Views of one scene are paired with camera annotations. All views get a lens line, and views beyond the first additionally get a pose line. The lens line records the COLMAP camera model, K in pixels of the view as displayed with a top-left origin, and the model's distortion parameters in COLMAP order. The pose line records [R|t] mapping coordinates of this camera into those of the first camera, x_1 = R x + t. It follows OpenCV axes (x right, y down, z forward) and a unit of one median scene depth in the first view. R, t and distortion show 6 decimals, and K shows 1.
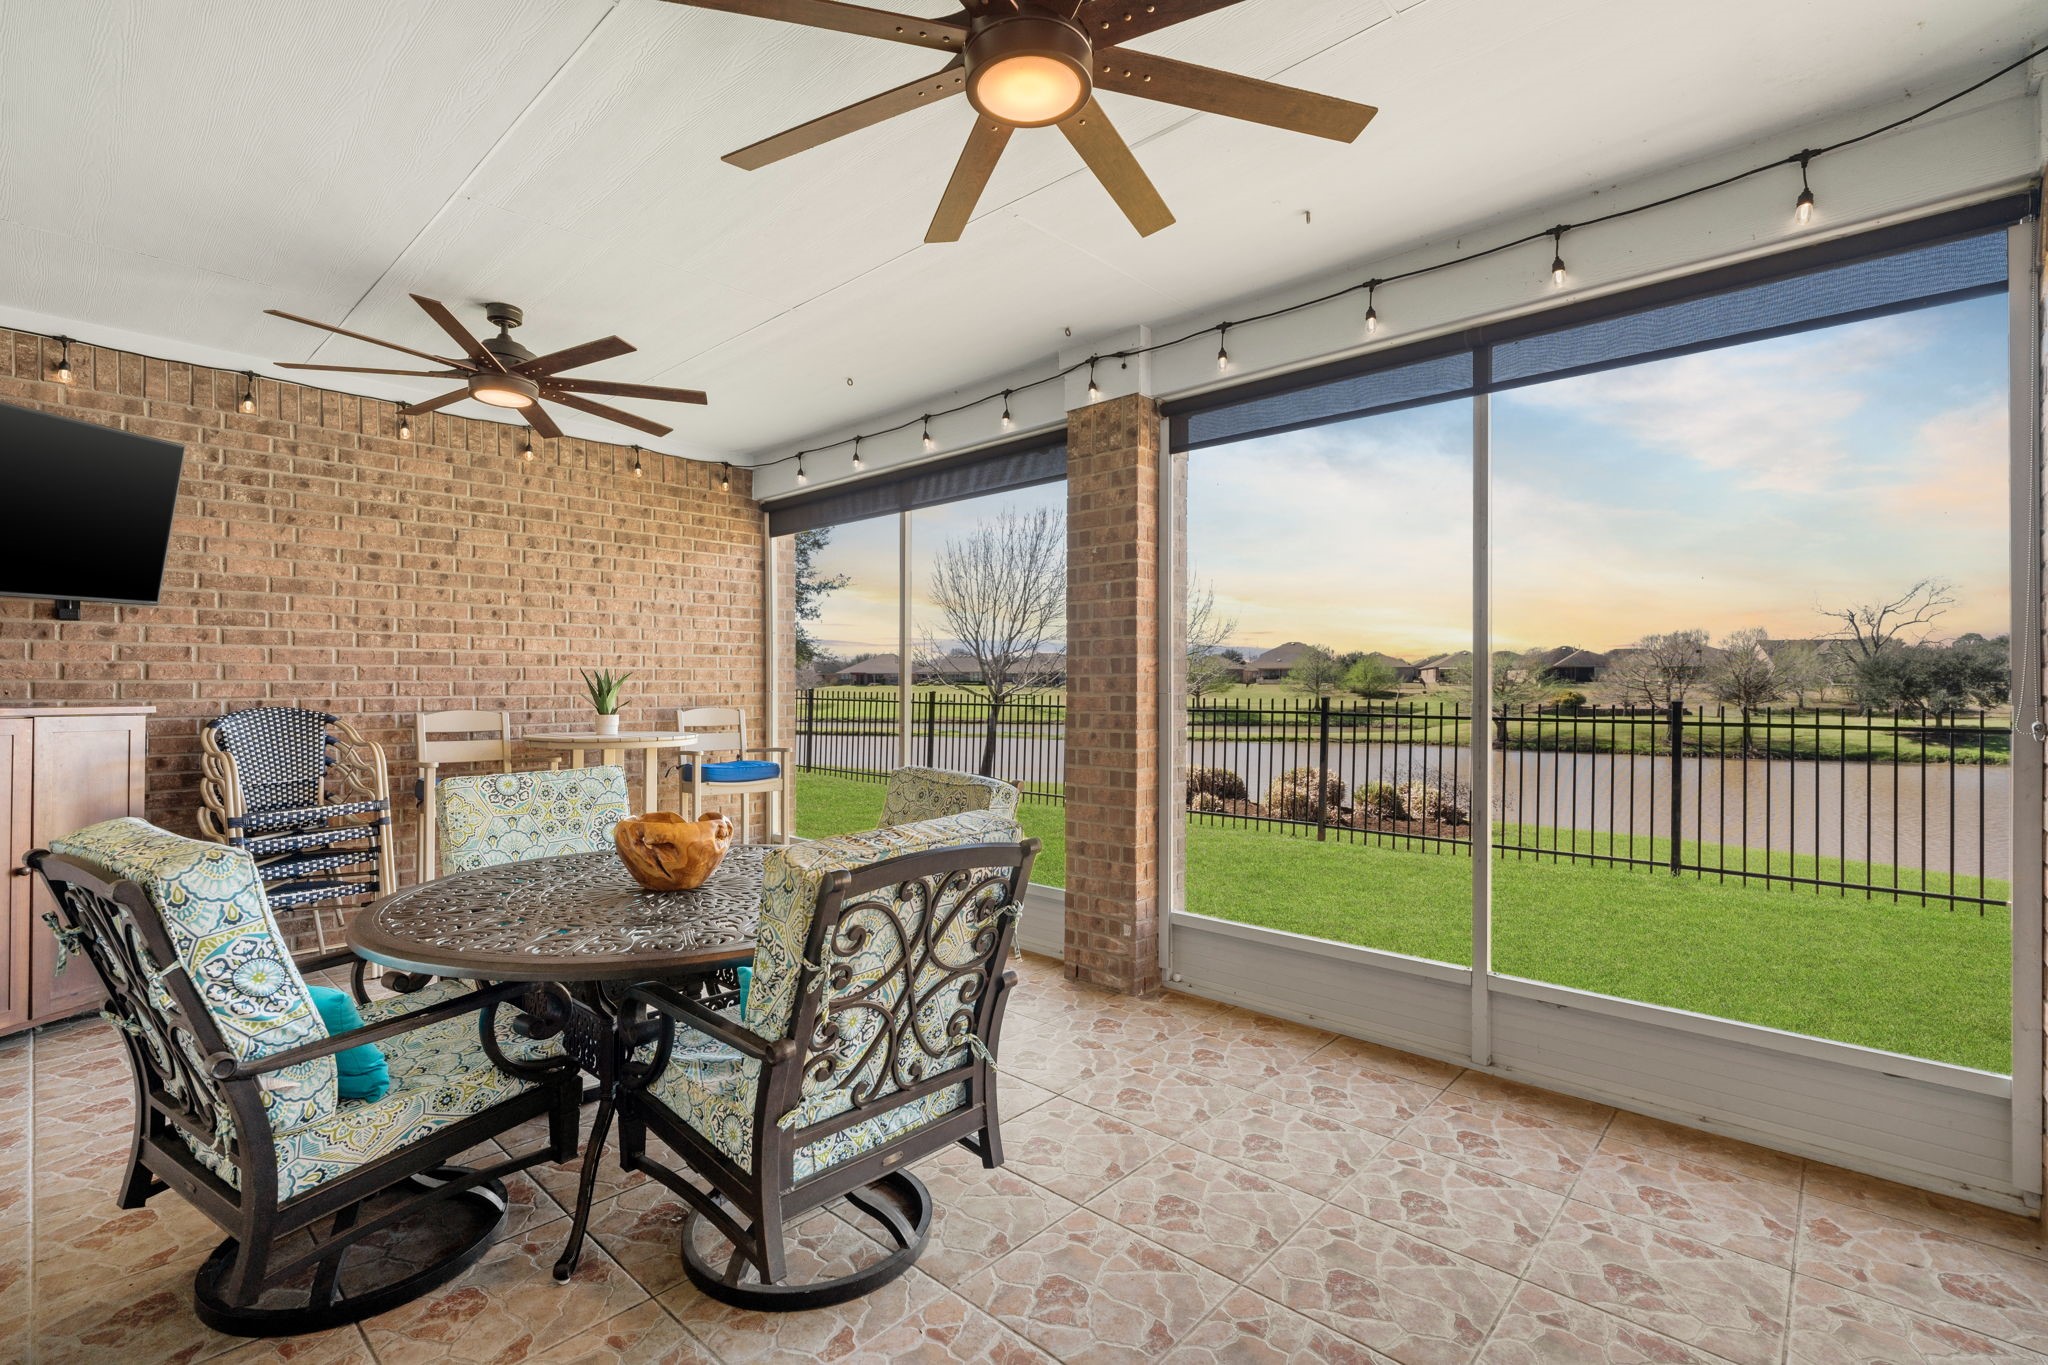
lens RADIAL K [[927.4, 0, 1038.2], [0, 927.4, 687.6], [0, 0, 1]] dist [-0.002389, -0.000514]
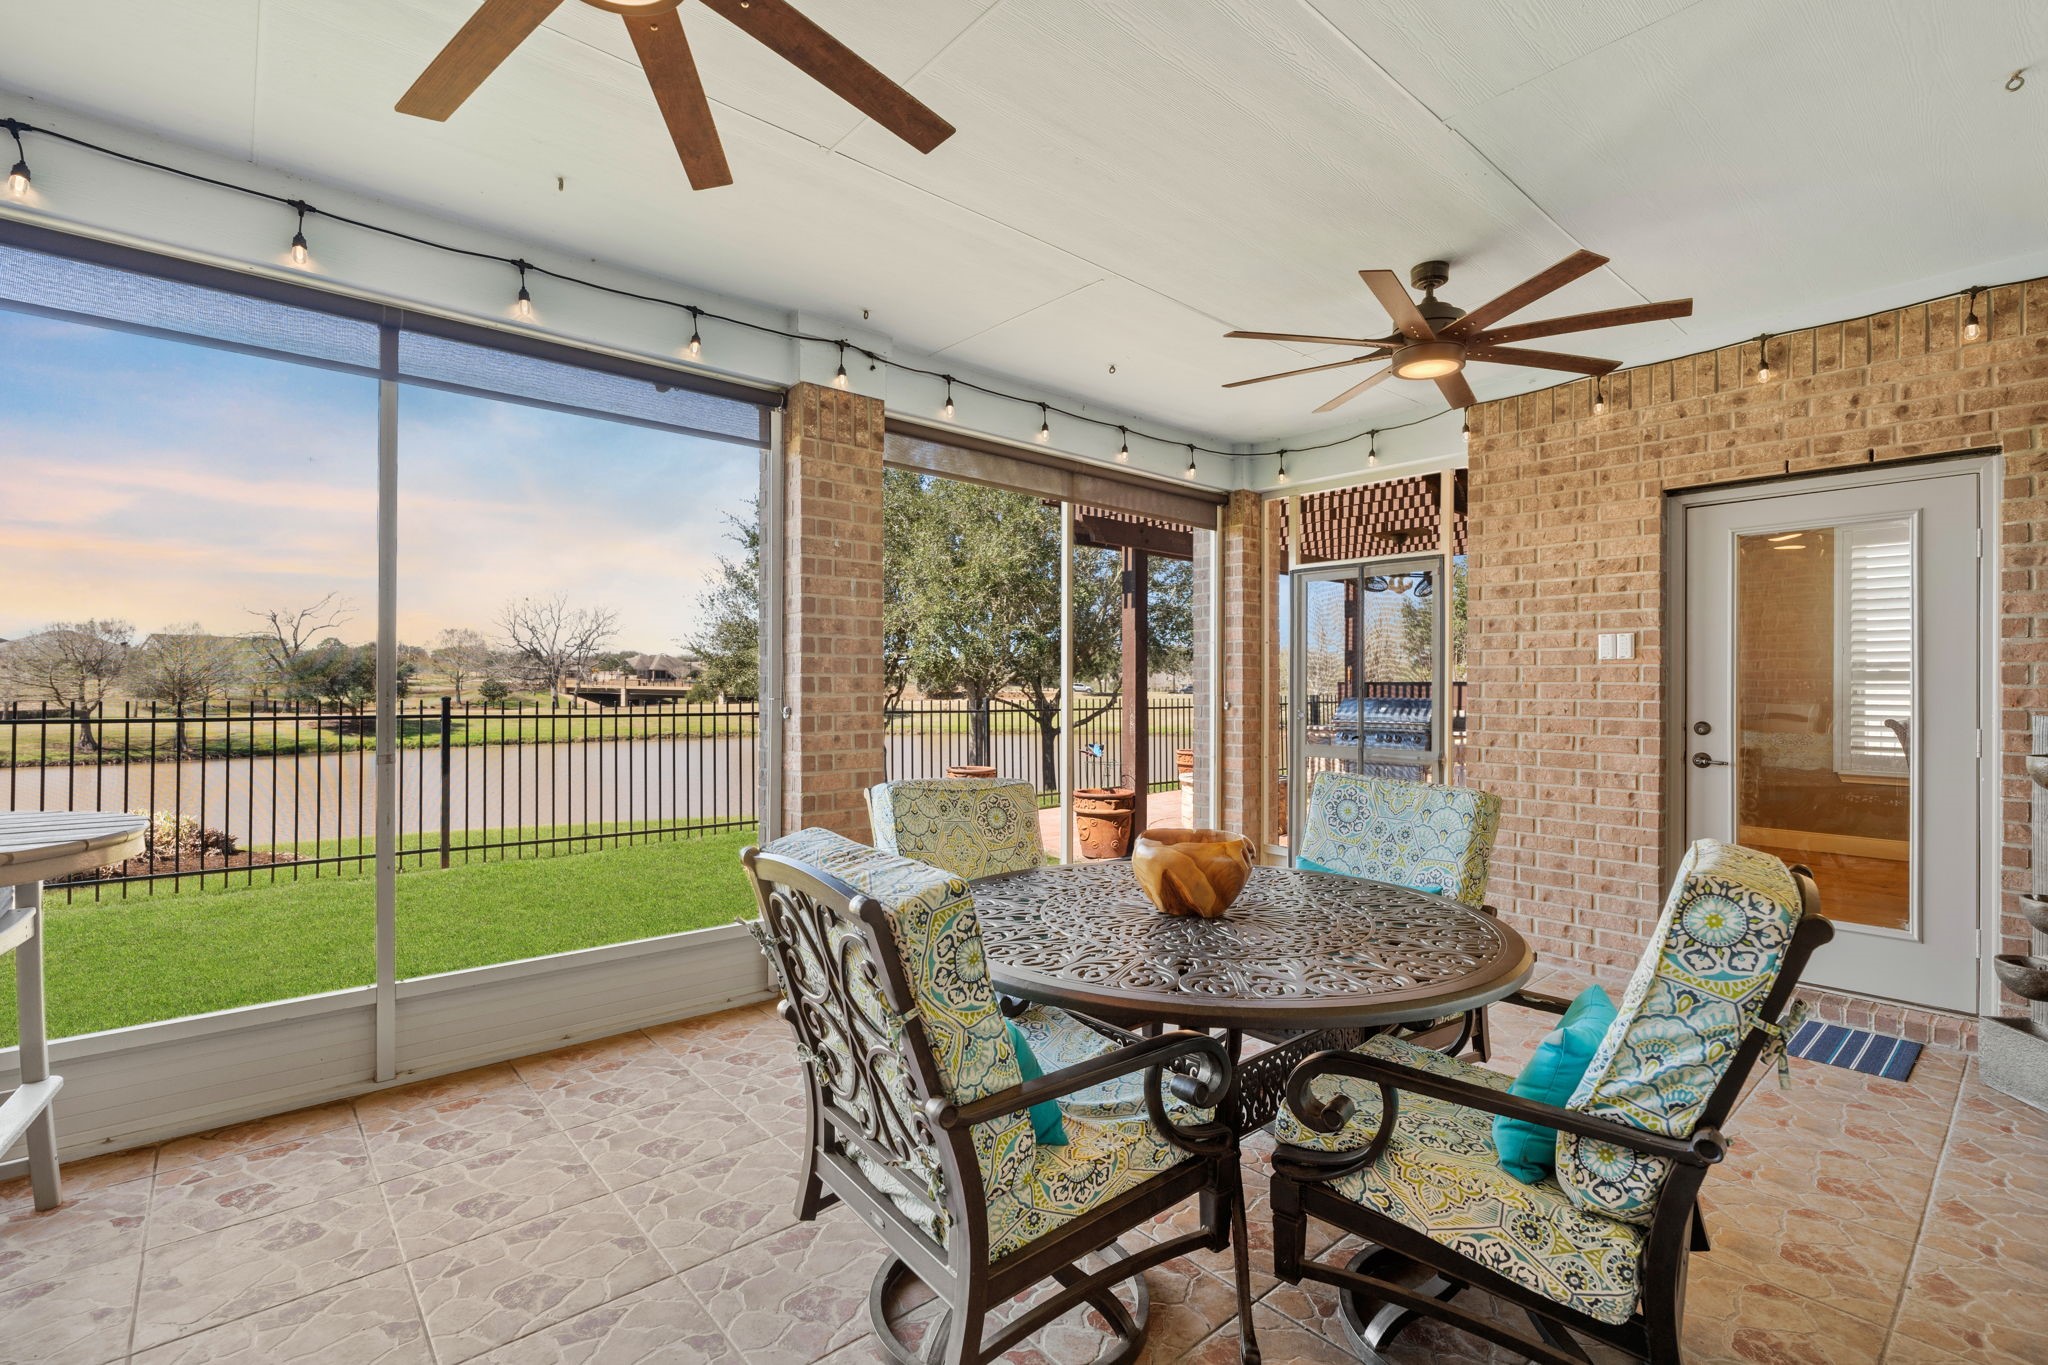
lens RADIAL K [[927.4, 0, 1015.0], [0, 927.4, 686.2], [0, 0, 1]] dist [-0.002389, -0.000514]
pose [[0.118033, 0.000361, 0.993010, -0.122508], [-0.001695, 0.999999, -0.000162, -0.000277], [-0.993008, -0.001664, 0.118034, 0.100462]]
